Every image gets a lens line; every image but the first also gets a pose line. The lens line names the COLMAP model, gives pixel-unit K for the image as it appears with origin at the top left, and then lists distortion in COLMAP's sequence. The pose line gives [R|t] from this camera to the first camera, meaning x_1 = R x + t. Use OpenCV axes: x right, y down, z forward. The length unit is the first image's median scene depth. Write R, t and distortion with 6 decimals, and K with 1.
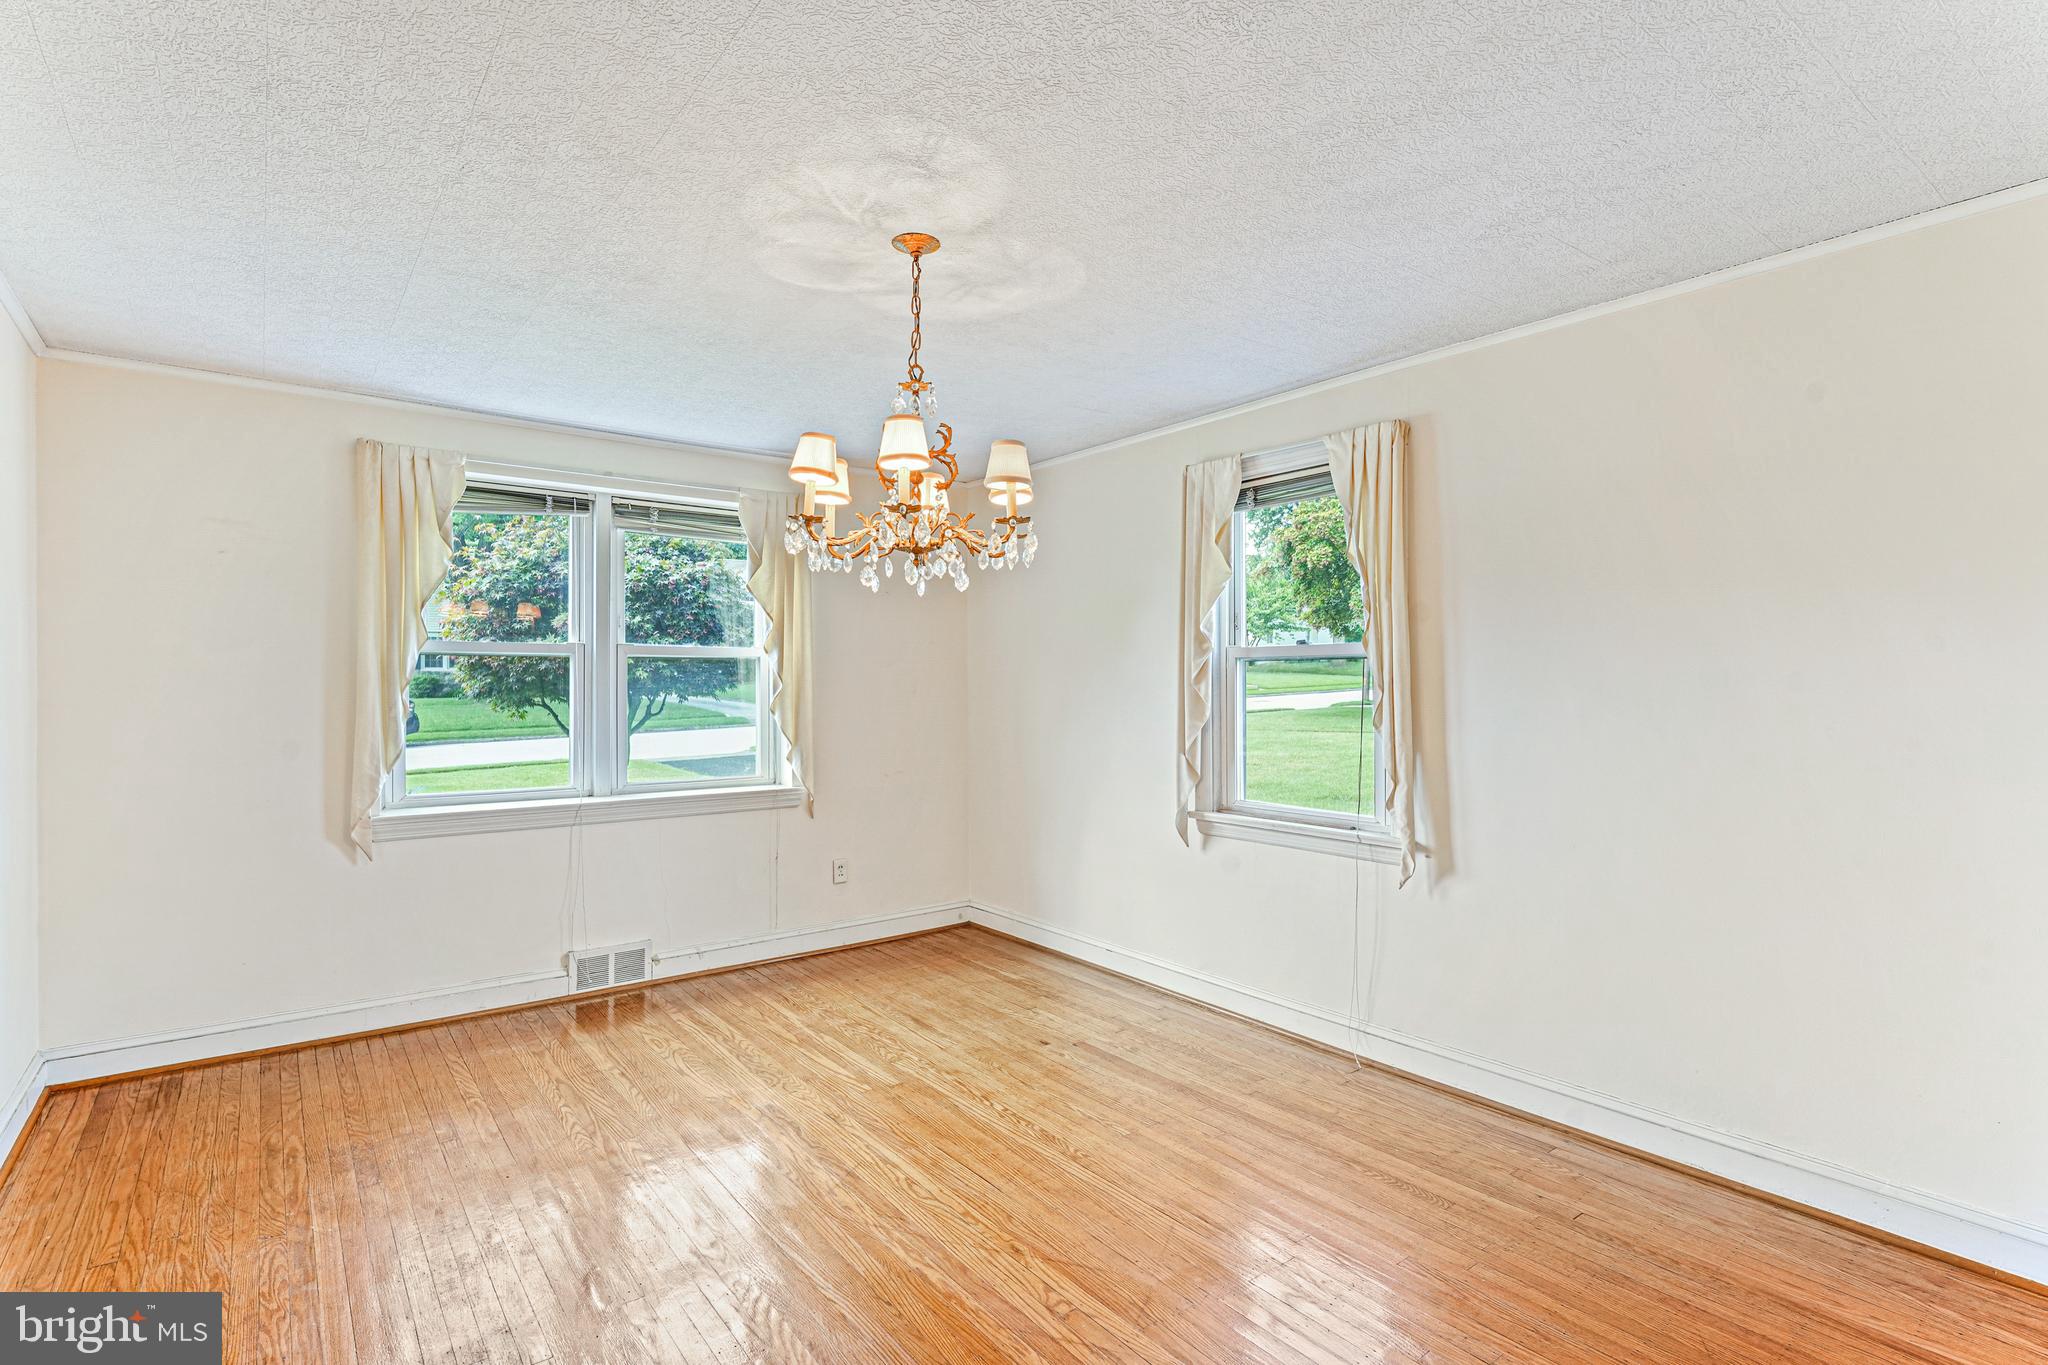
lens RADIAL K [[1007.6, 0, 1024.0], [0, 1007.6, 682.5], [0, 0, 1]] dist [0.003424, 0.000900]
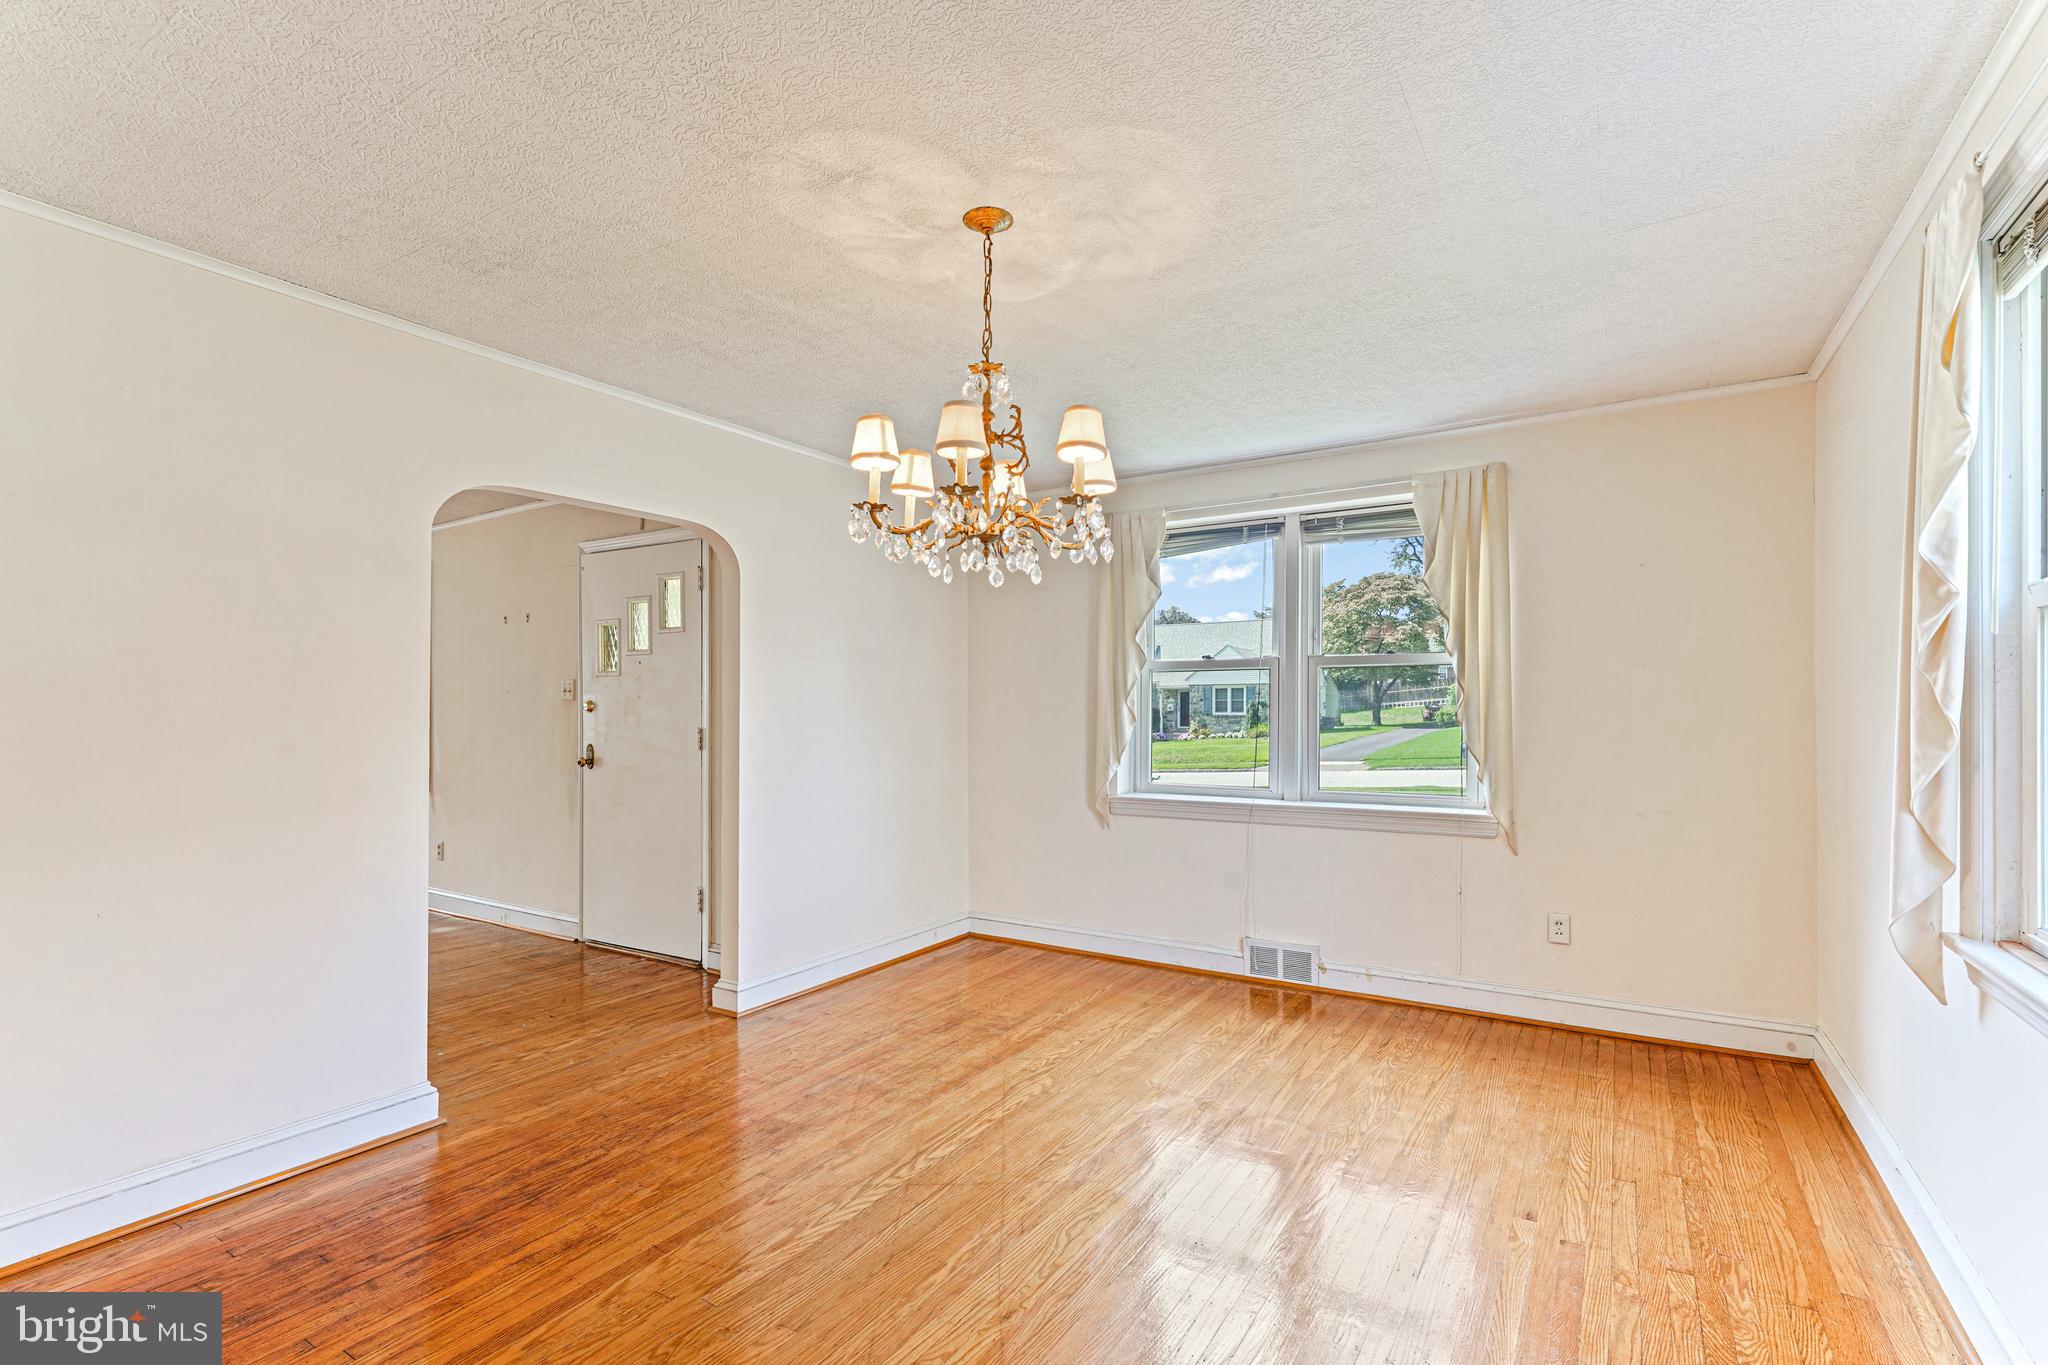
lens RADIAL K [[941.1, 0, 1014.7], [0, 941.1, 715.1], [0, 0, 1]] dist [0.002860, 0.000582]
pose [[0.336024, 0.002891, -0.941849, 0.422615], [0.001385, 0.999993, 0.003563, 0.019791], [0.941853, -0.002502, 0.336017, 0.404496]]
